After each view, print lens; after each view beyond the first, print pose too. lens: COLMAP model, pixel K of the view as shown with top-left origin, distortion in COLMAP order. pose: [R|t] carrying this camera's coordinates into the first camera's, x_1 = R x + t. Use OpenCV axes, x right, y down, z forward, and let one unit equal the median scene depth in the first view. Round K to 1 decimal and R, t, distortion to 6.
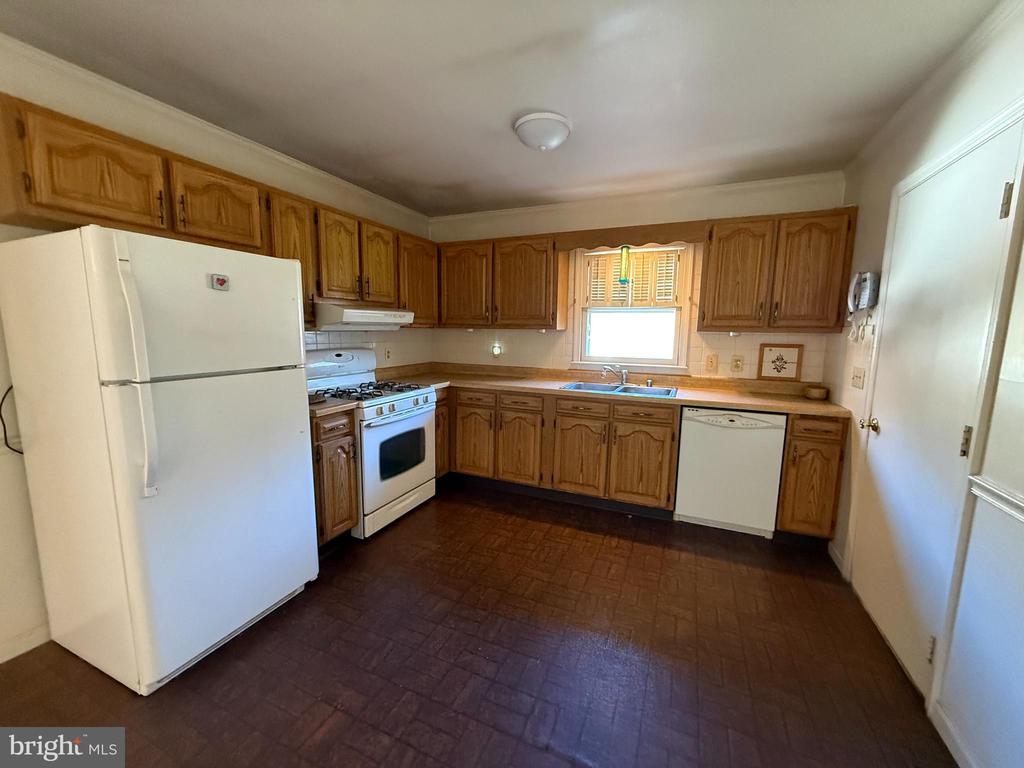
lens RADIAL K [[410.6, 0, 514.2], [0, 410.6, 386.1], [0, 0, 1]] dist [0.001516, -0.000776]
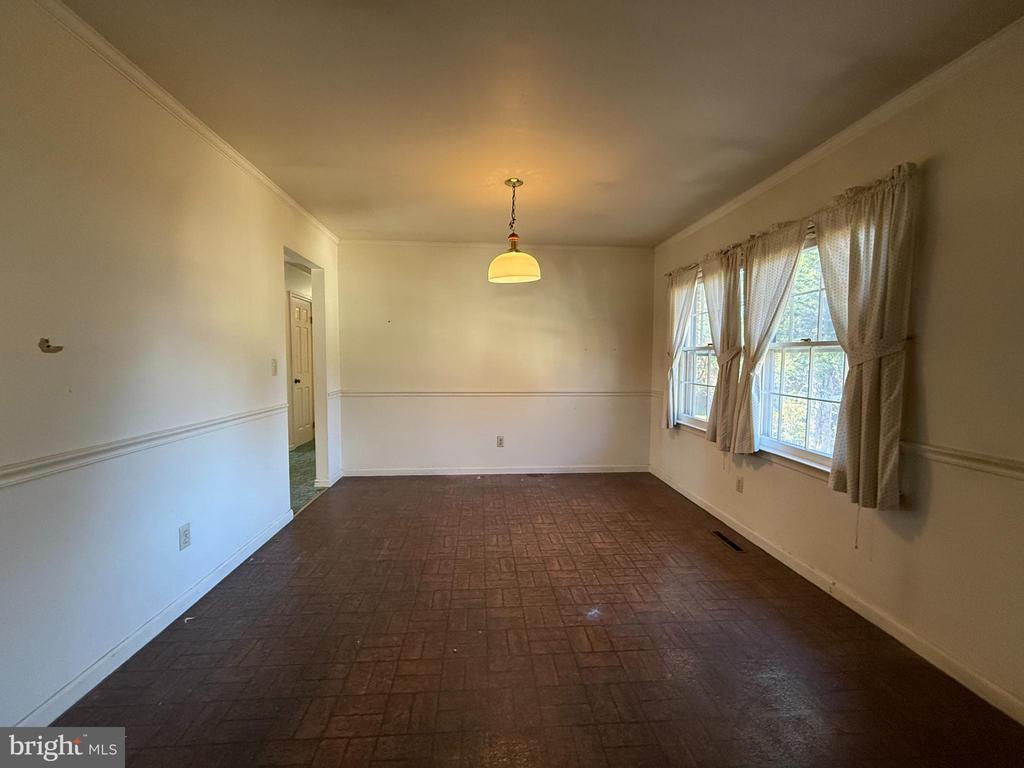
lens RADIAL K [[410.6, 0, 512.0], [0, 410.6, 381.1], [0, 0, 1]] dist [0.001516, -0.000776]
pose [[-0.876923, -0.001897, -0.480626, 0.748715], [-0.098094, 0.979650, 0.175108, -0.218555], [0.470513, 0.200703, -0.859264, 1.894331]]
